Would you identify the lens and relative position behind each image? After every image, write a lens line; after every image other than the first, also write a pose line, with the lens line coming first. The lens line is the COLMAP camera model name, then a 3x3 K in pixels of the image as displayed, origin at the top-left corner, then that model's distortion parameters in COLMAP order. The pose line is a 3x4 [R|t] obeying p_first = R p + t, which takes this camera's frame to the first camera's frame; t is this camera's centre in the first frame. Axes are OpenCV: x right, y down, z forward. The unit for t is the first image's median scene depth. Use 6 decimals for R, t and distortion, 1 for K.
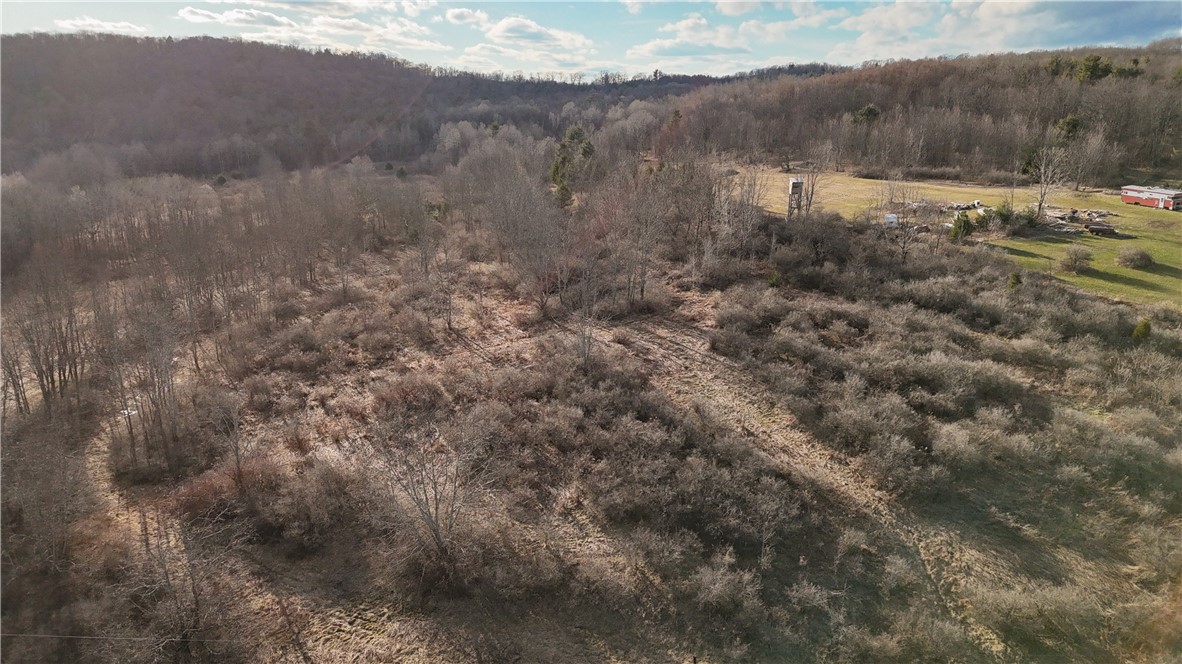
lens RADIAL K [[861.6, 0, 591.0], [0, 861.6, 332.0], [0, 0, 1]] dist [0.086336, -0.079265]
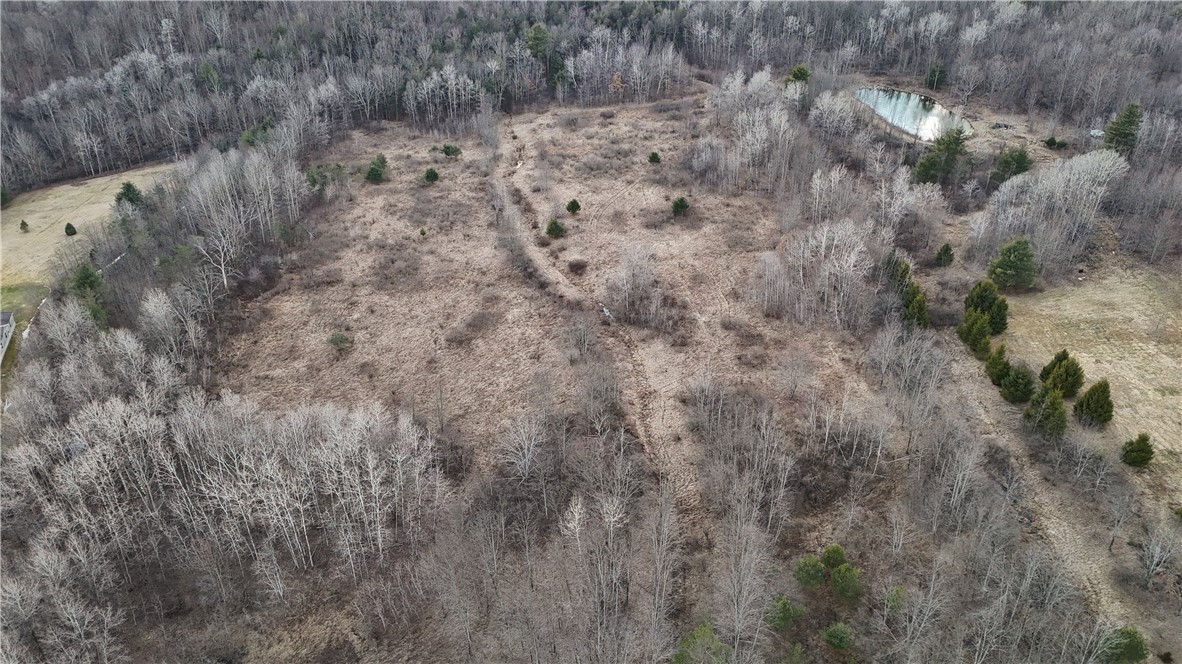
lens RADIAL K [[861.6, 0, 591.0], [0, 861.6, 332.0], [0, 0, 1]] dist [0.086336, -0.079265]
pose [[0.976026, 0.115750, -0.184321, -0.581303], [-0.062477, 0.960219, 0.272168, -1.032367], [0.208492, -0.254128, 0.944431, 1.242615]]
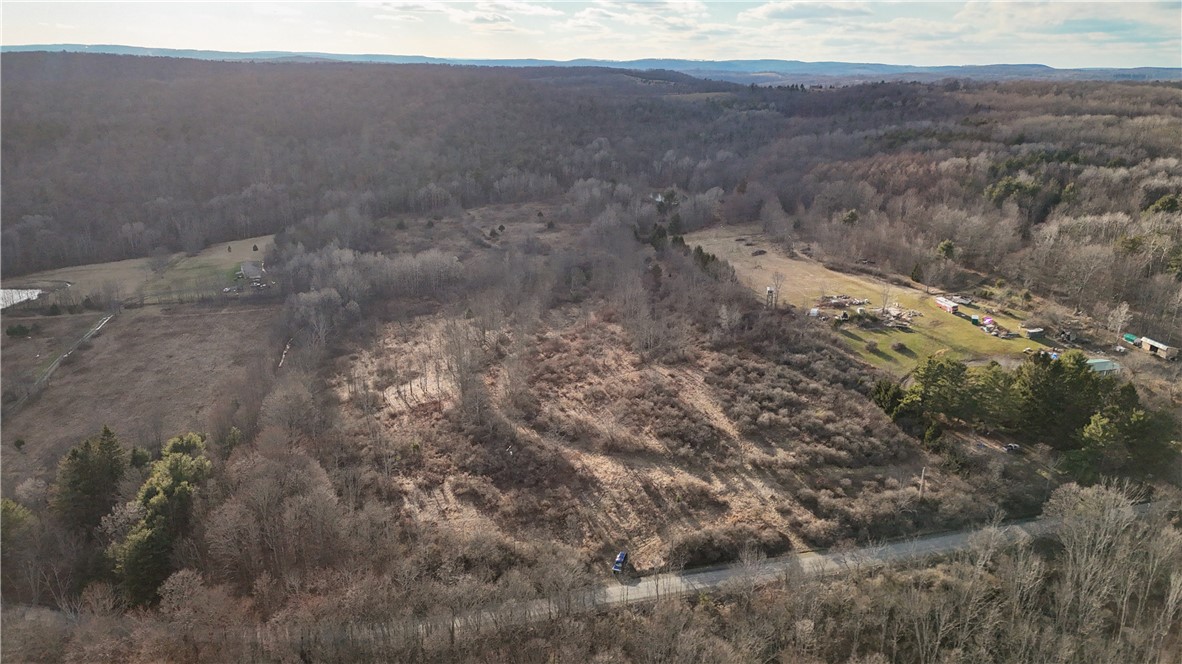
lens RADIAL K [[861.6, 0, 591.0], [0, 861.6, 332.0], [0, 0, 1]] dist [0.086336, -0.079265]
pose [[0.992752, 0.035614, -0.114784, 0.095804], [-0.031231, 0.998721, 0.039757, -0.237739], [0.116053, -0.035884, 0.992595, -1.767096]]
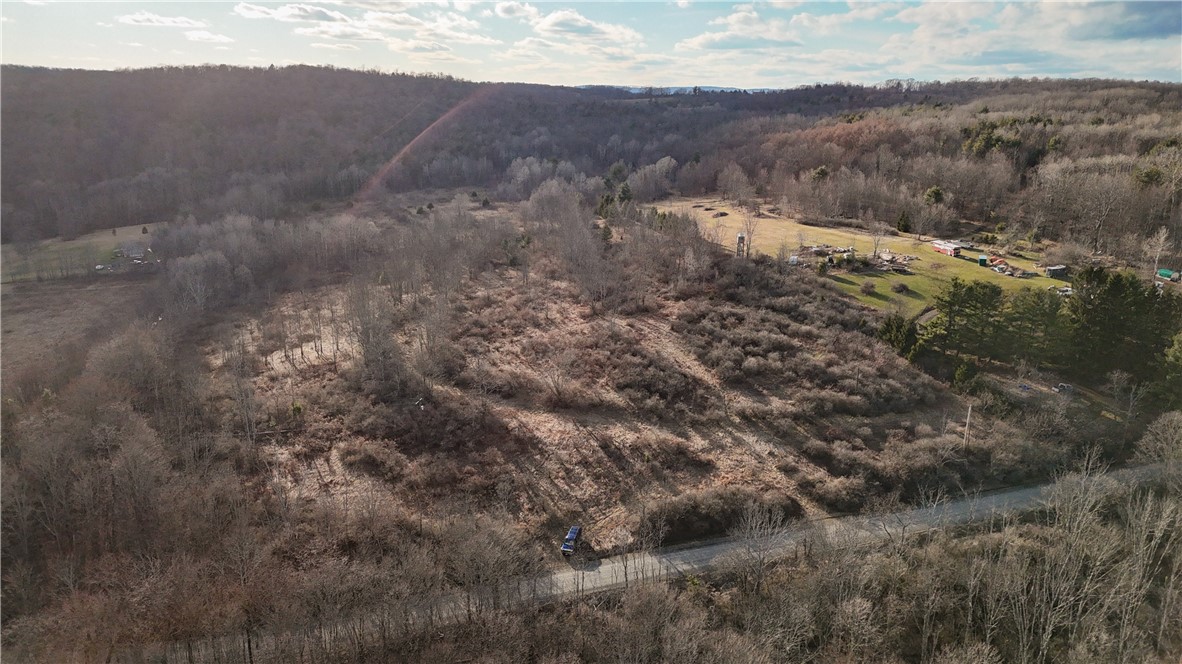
lens RADIAL K [[861.6, 0, 591.0], [0, 861.6, 332.0], [0, 0, 1]] dist [0.086336, -0.079265]
pose [[0.998565, 0.014466, -0.051565, 0.052642], [-0.014141, 0.999878, 0.006664, 0.015809], [0.051655, -0.005925, 0.998647, -1.216948]]
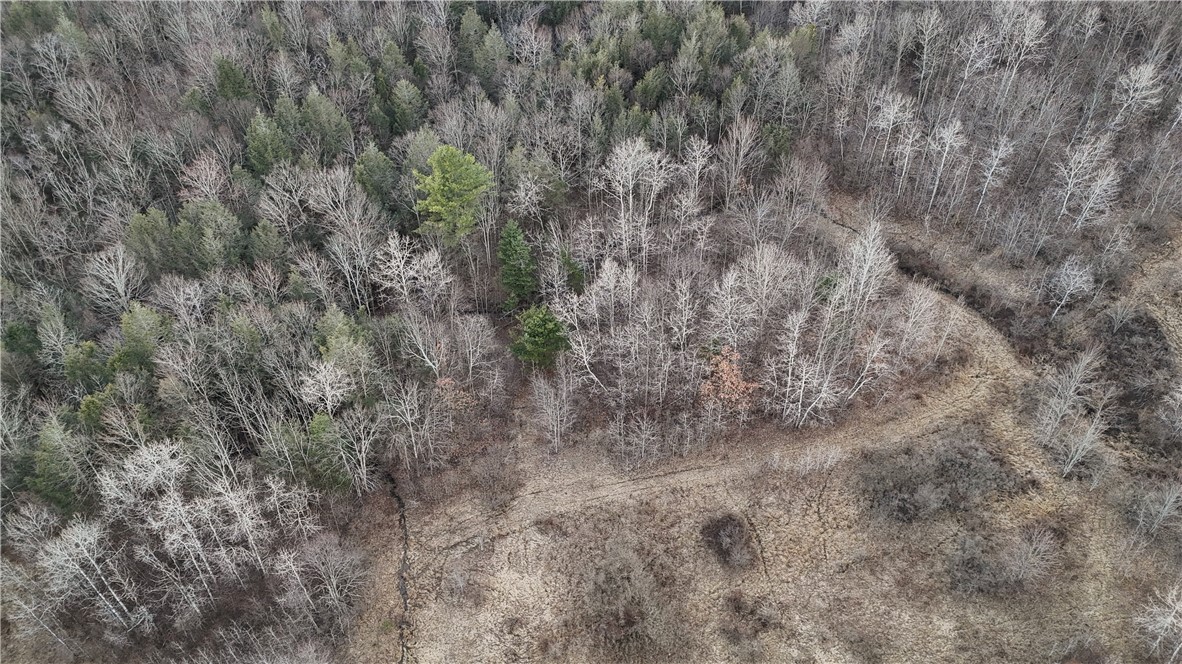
lens RADIAL K [[861.6, 0, 591.0], [0, 861.6, 332.0], [0, 0, 1]] dist [0.086336, -0.079265]
pose [[0.996537, 0.049221, -0.067022, -1.369979], [-0.014494, 0.896473, 0.442862, -1.622219], [0.081882, -0.440357, 0.894081, 3.926914]]
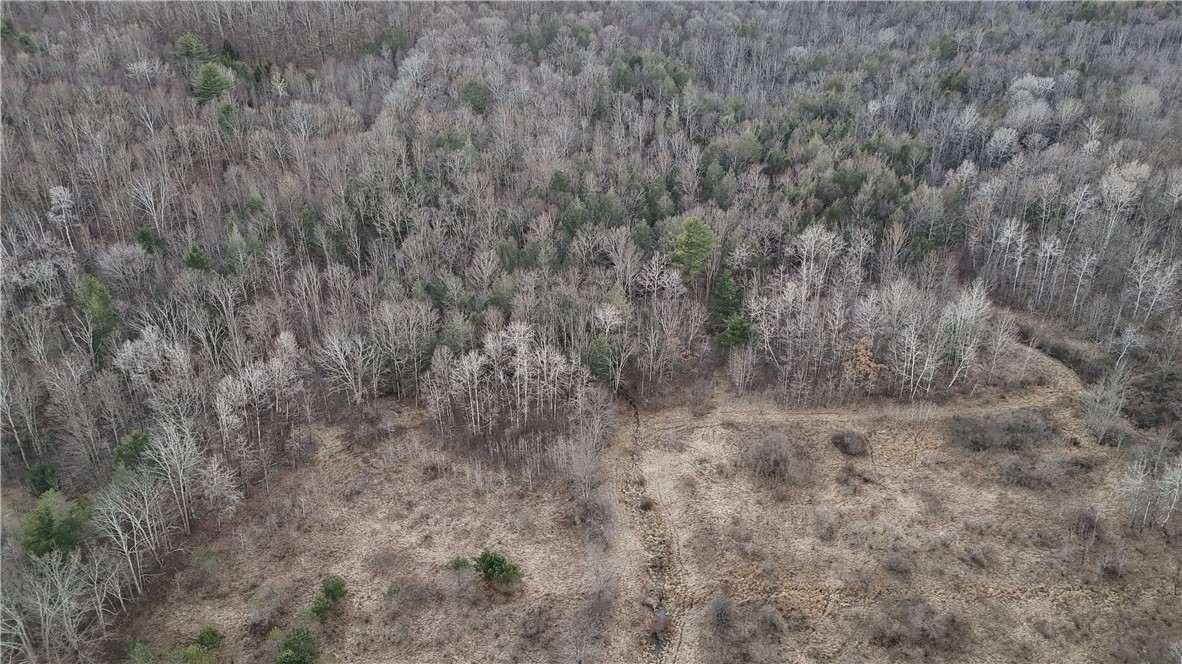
lens RADIAL K [[861.6, 0, 591.0], [0, 861.6, 332.0], [0, 0, 1]] dist [0.086336, -0.079265]
pose [[0.942008, 0.151498, -0.299448, -1.261913], [-0.092622, 0.975014, 0.201912, -1.410222], [0.322555, -0.162467, 0.932503, 3.154071]]
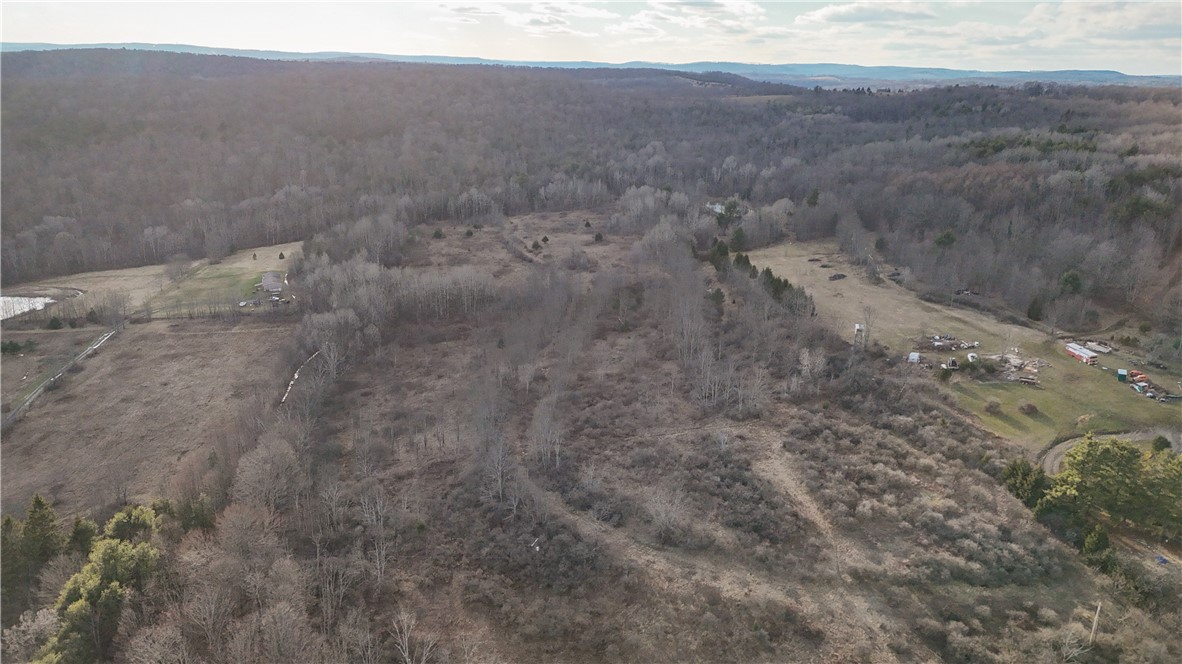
lens RADIAL K [[861.6, 0, 591.0], [0, 861.6, 332.0], [0, 0, 1]] dist [0.086336, -0.079265]
pose [[0.983803, 0.060394, -0.168774, 0.016300], [-0.054513, 0.997741, 0.039269, -0.340342], [0.170764, -0.029433, 0.984872, -1.255183]]
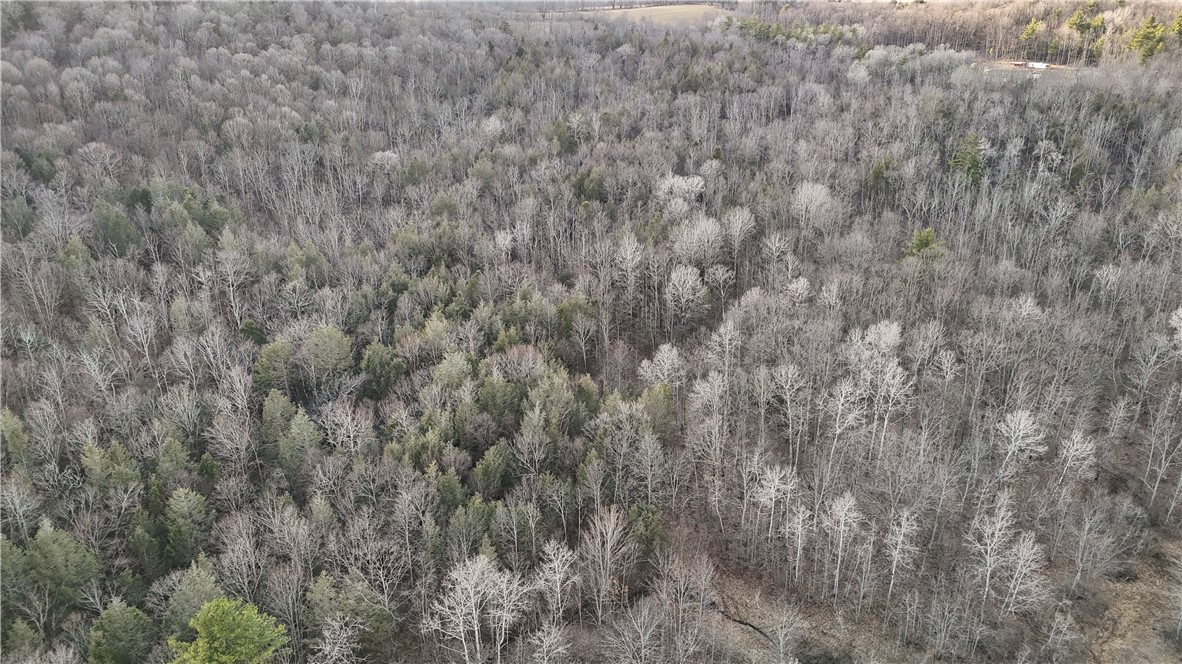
lens RADIAL K [[861.6, 0, 591.0], [0, 861.6, 332.0], [0, 0, 1]] dist [0.086336, -0.079265]
pose [[0.995008, -0.045334, 0.088904, -1.347004], [0.033307, 0.990640, 0.132377, -1.705840], [-0.094073, -0.128755, 0.987204, 4.244723]]
